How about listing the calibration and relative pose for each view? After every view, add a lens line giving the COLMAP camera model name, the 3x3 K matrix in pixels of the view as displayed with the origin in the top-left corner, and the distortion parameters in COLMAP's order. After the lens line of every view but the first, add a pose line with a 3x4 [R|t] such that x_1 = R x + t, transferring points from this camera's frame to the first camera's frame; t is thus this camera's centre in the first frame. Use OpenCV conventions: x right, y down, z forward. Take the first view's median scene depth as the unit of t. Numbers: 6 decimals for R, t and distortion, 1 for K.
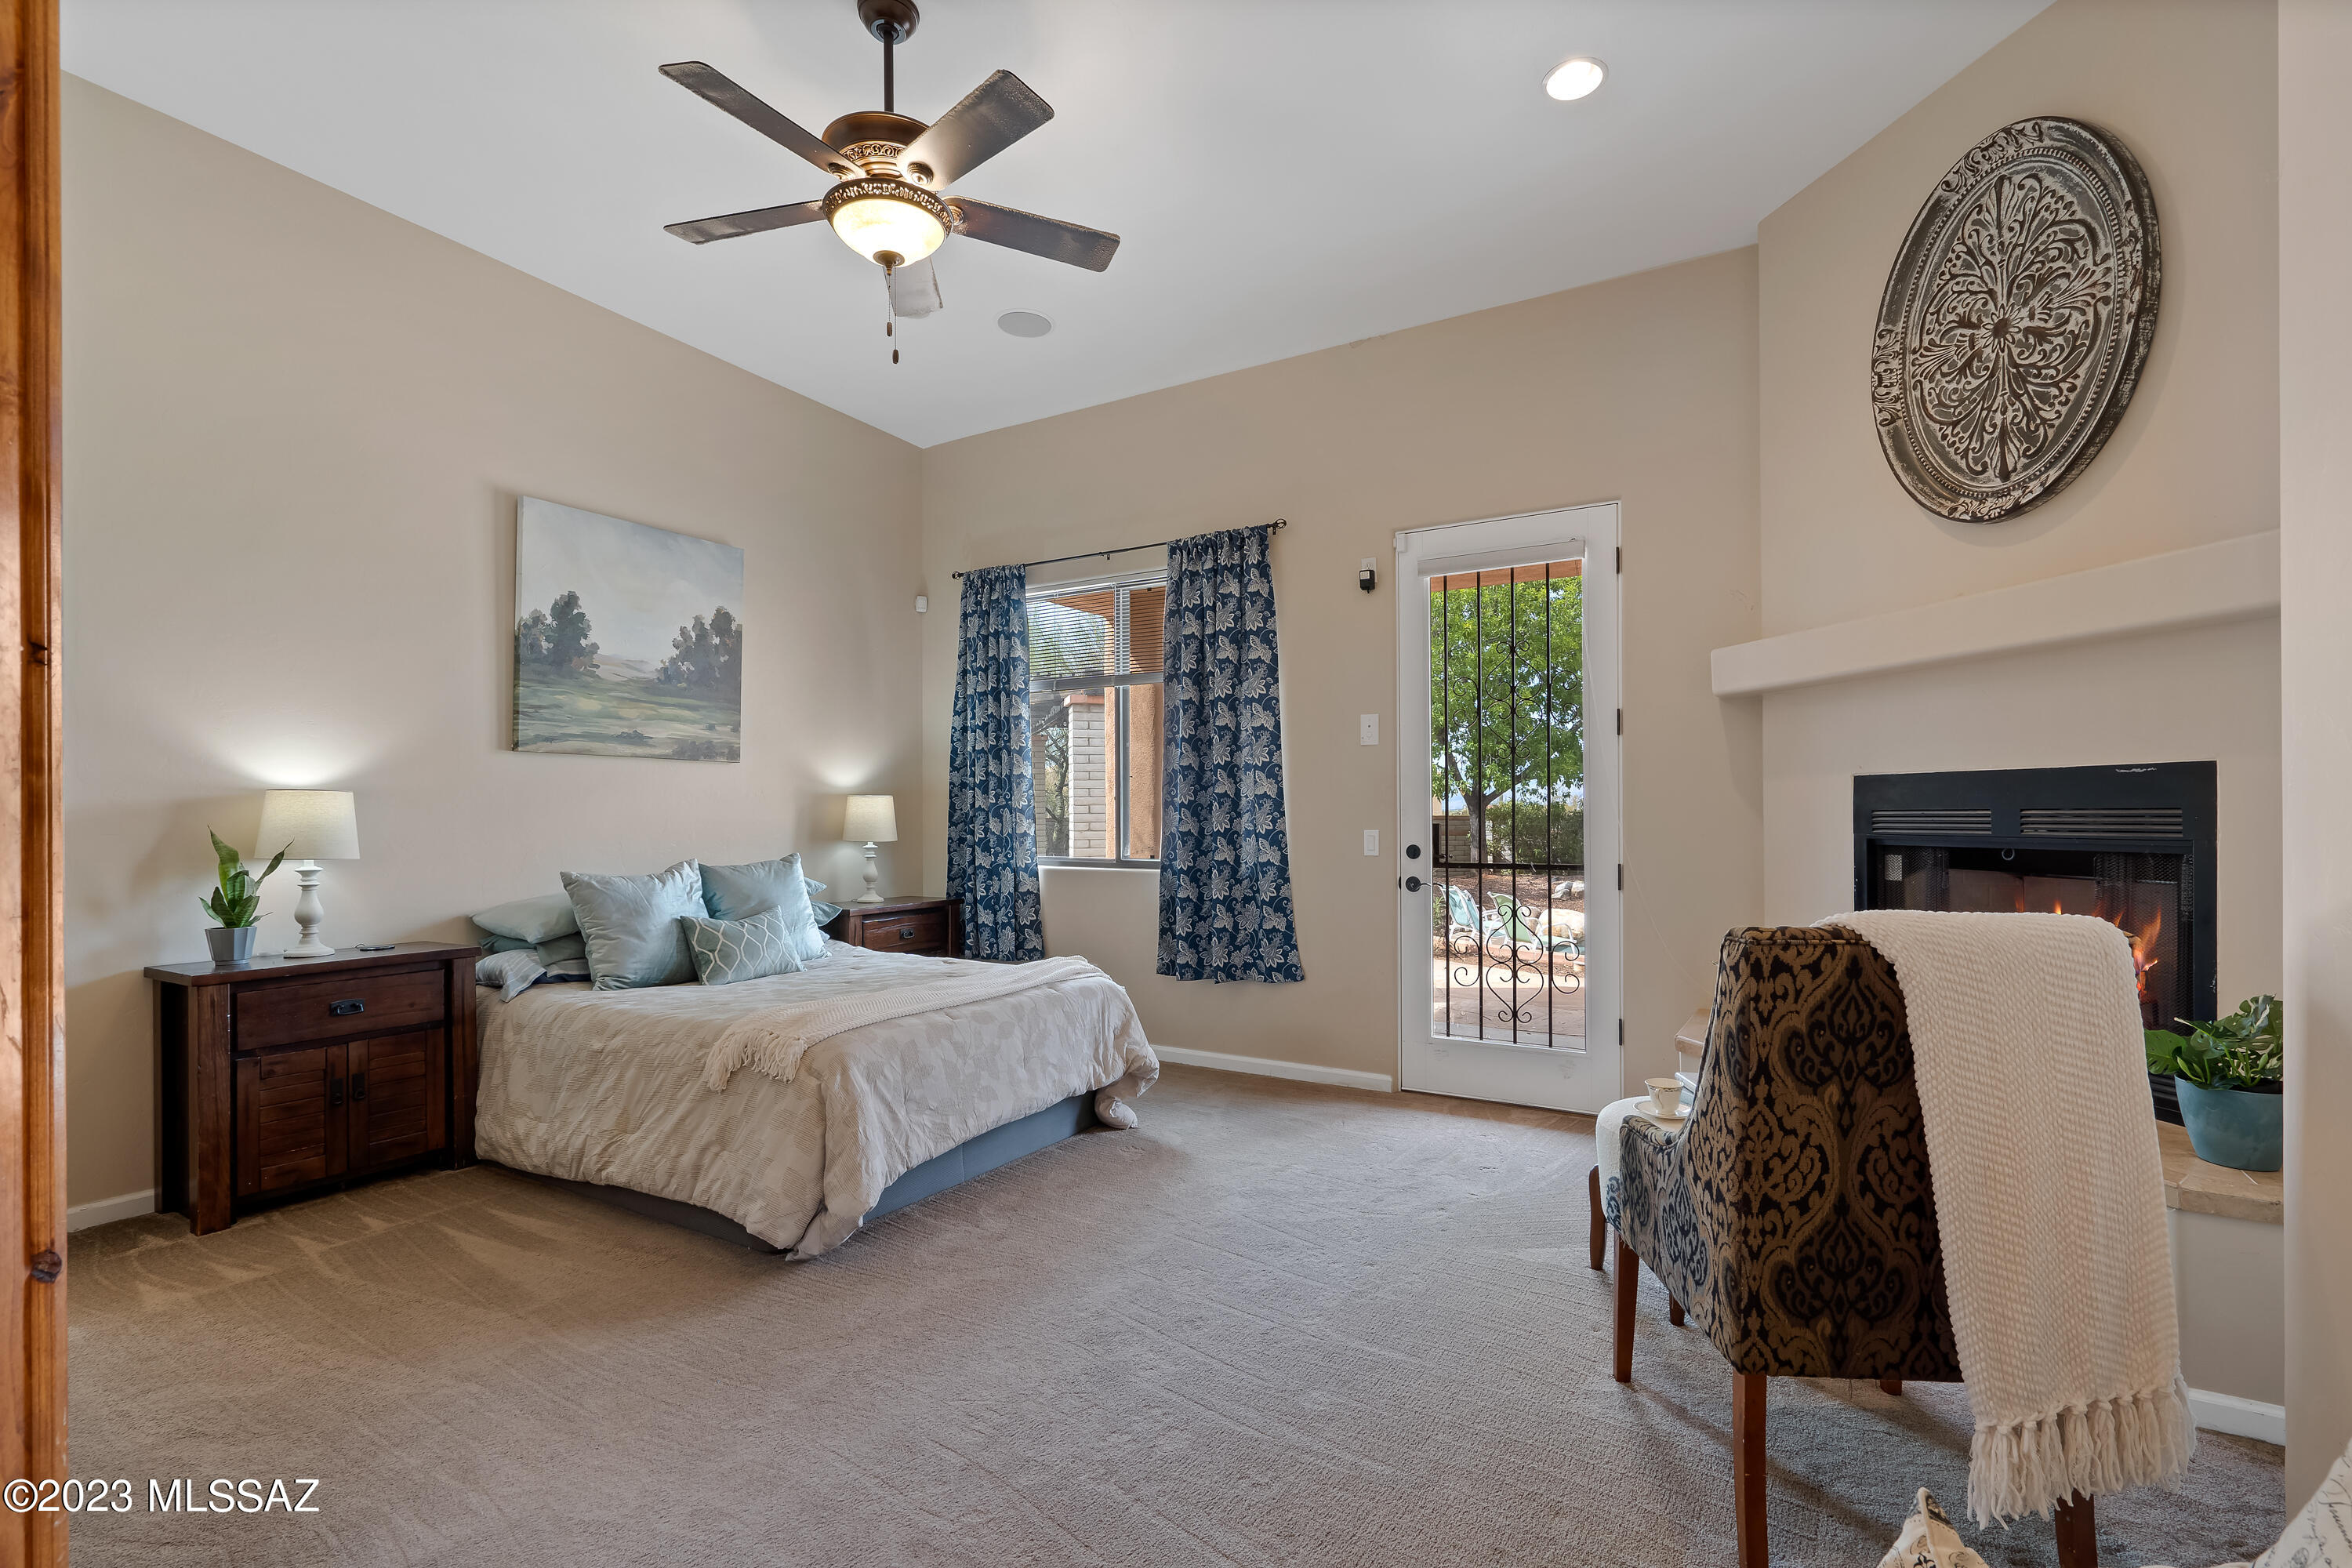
lens RADIAL K [[1081.7, 0, 1184.4], [0, 1081.7, 809.2], [0, 0, 1]] dist [-0.010988, -0.000878]
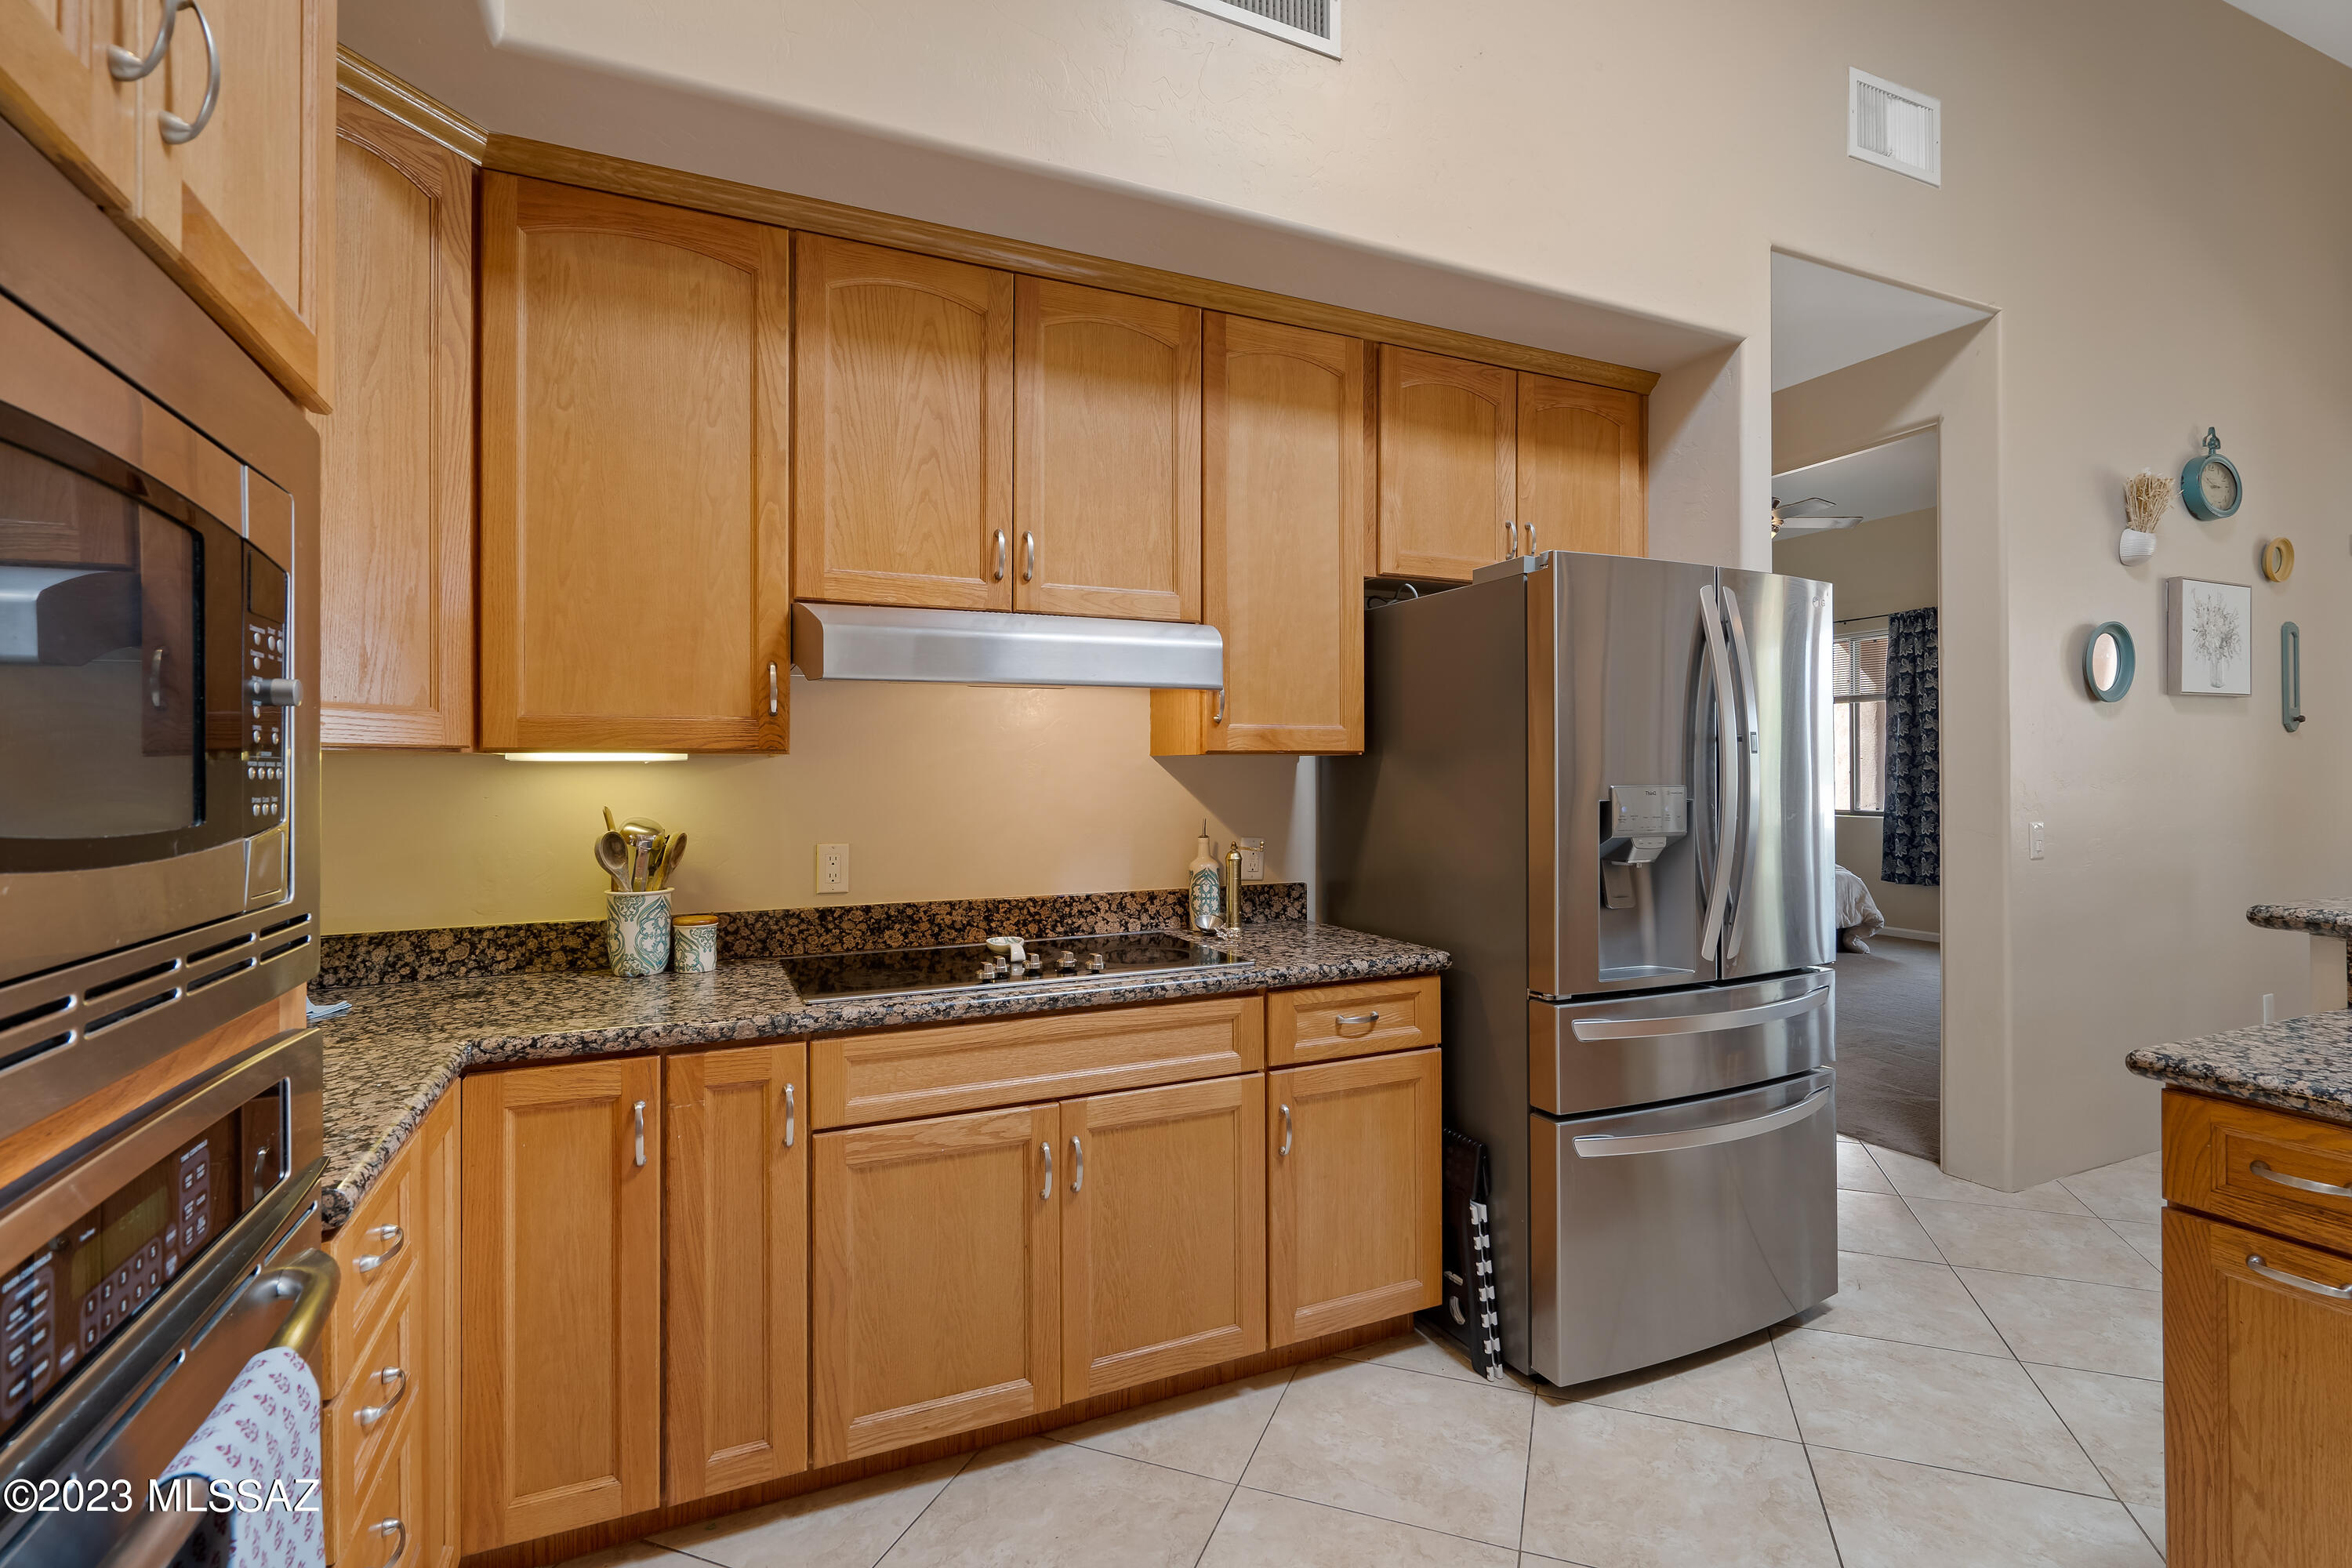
lens RADIAL K [[1081.7, 0, 1176.1], [0, 1081.7, 774.6], [0, 0, 1]] dist [-0.010988, -0.000878]
pose [[0.824798, -0.000923, -0.565427, 0.015776], [0.004479, 0.999978, 0.004901, -0.020735], [0.565410, -0.006575, 0.824784, -0.975894]]
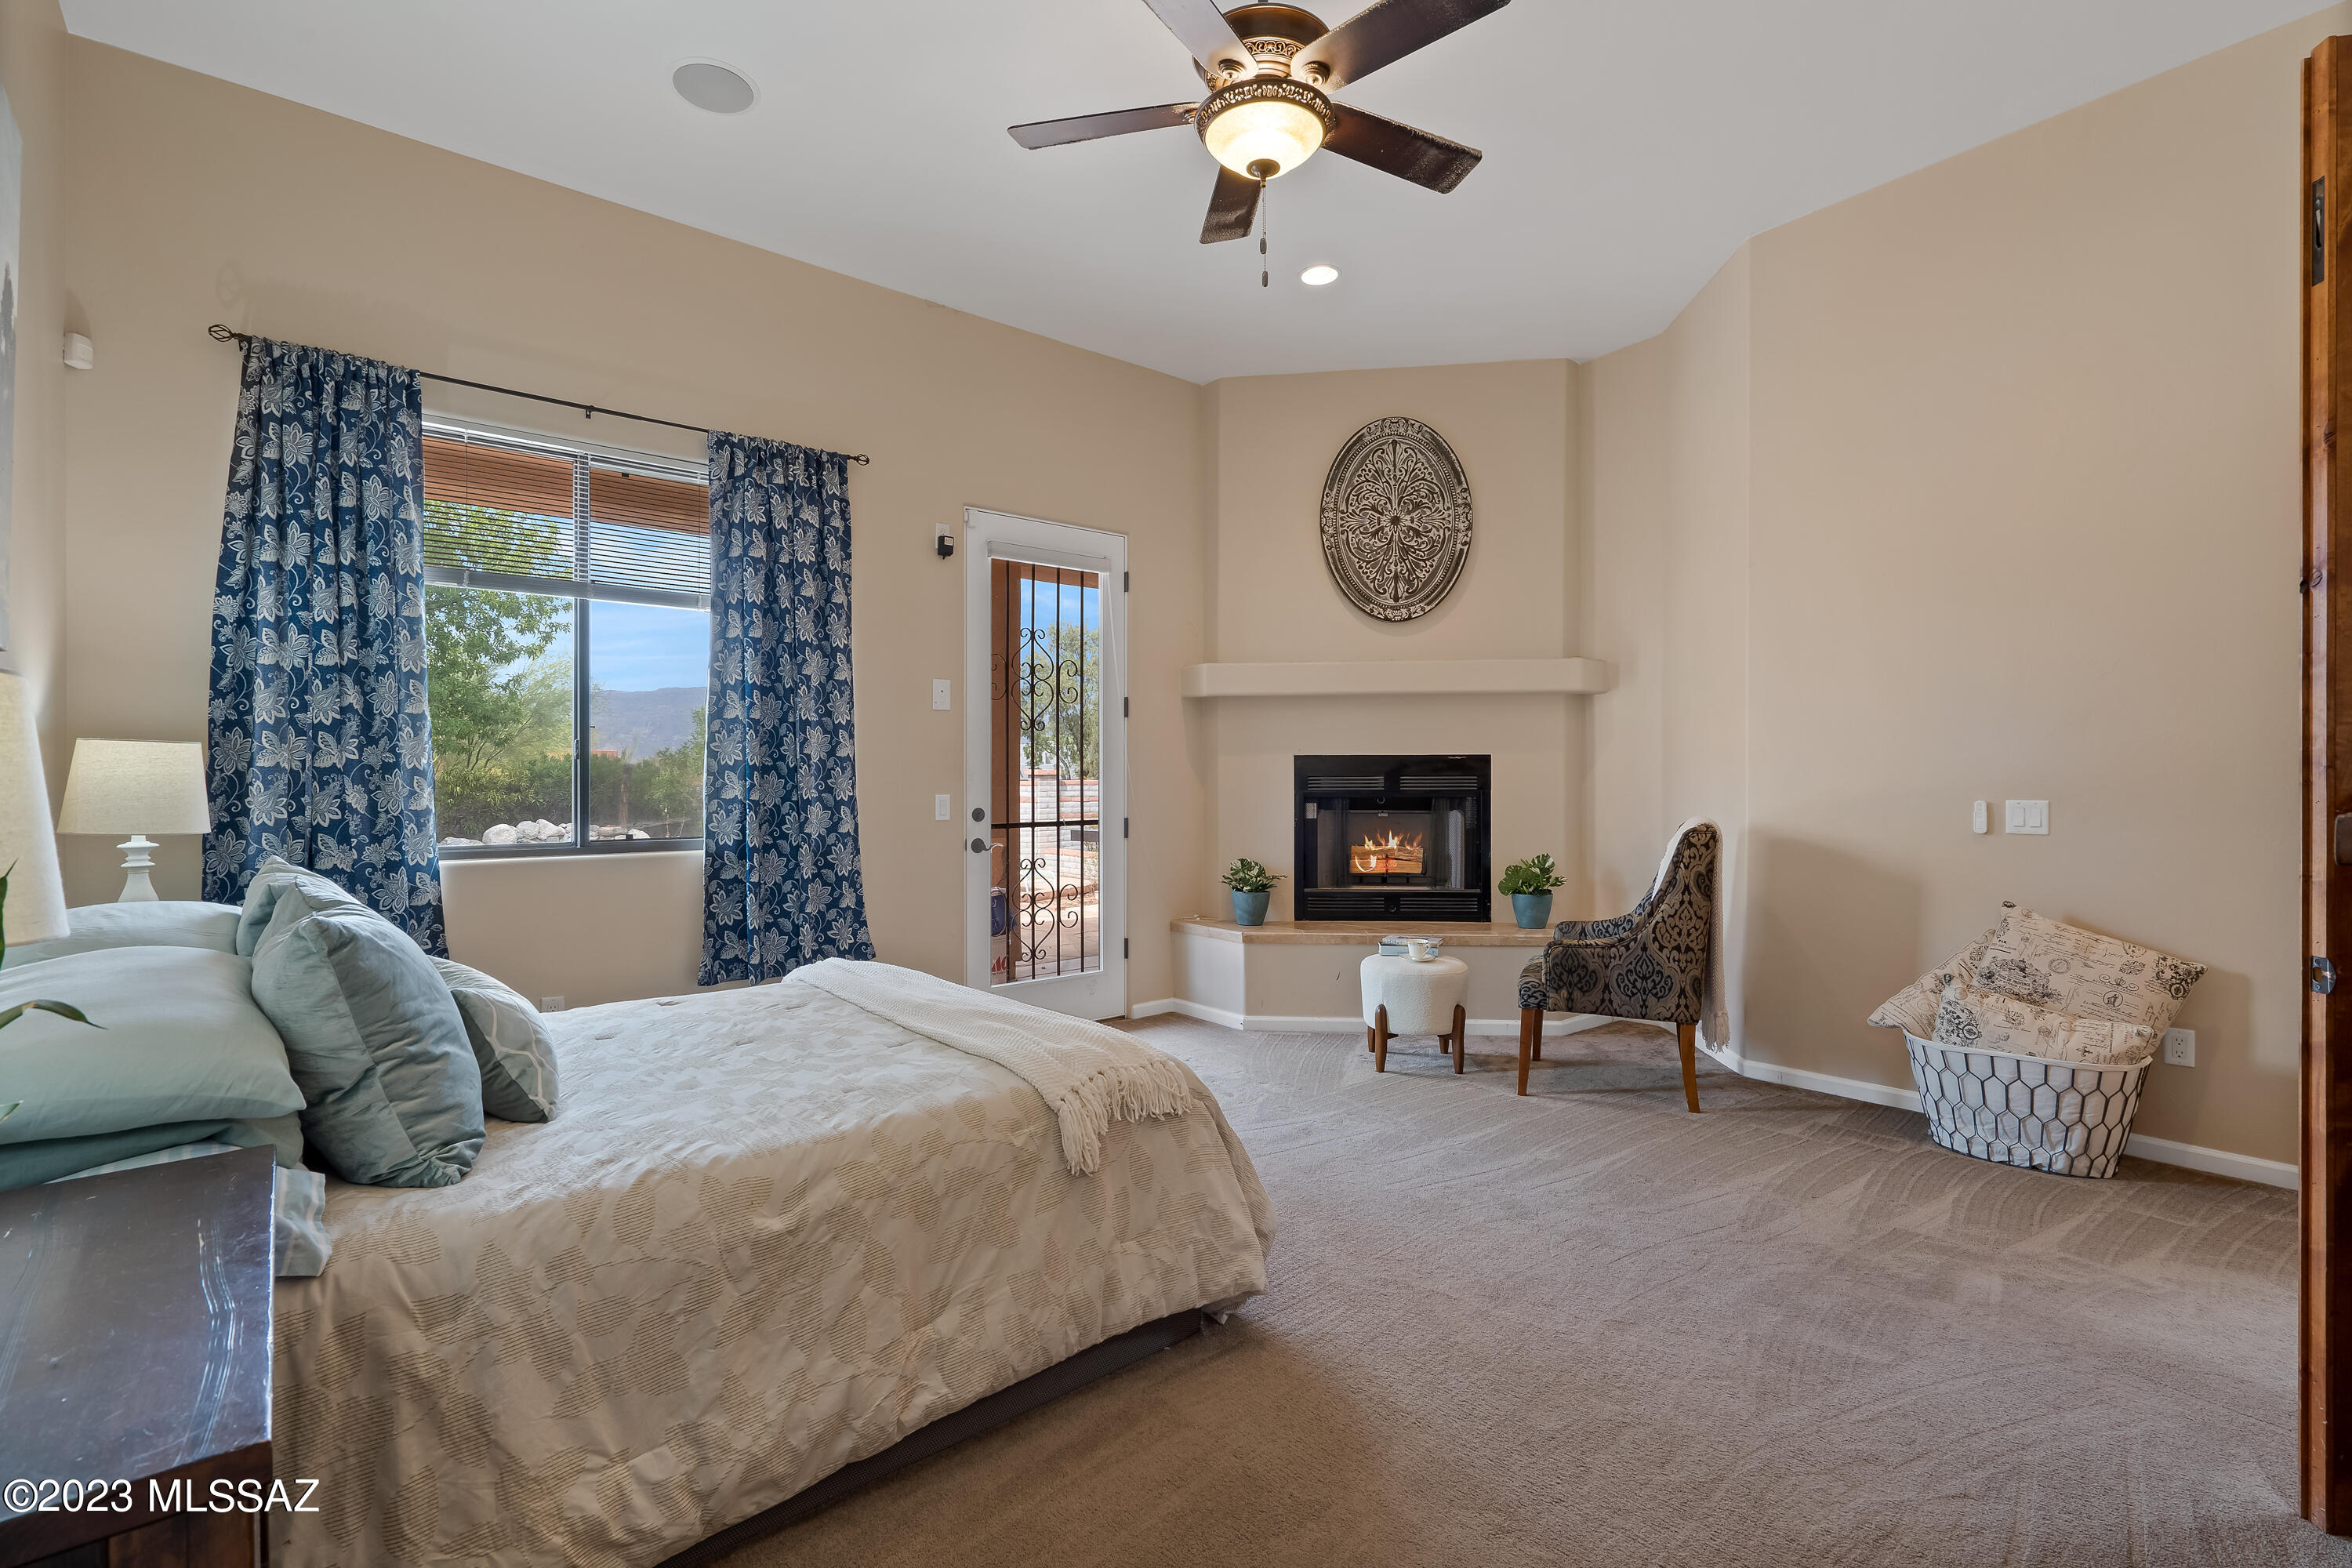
lens RADIAL K [[1081.7, 0, 1183.5], [0, 1081.7, 771.6], [0, 0, 1]] dist [-0.010988, -0.000878]
pose [[0.306579, 0.007904, 0.951812, -0.679066], [-0.003995, 0.999967, -0.007017, 0.003742], [-0.951837, -0.001651, 0.306600, 0.455071]]
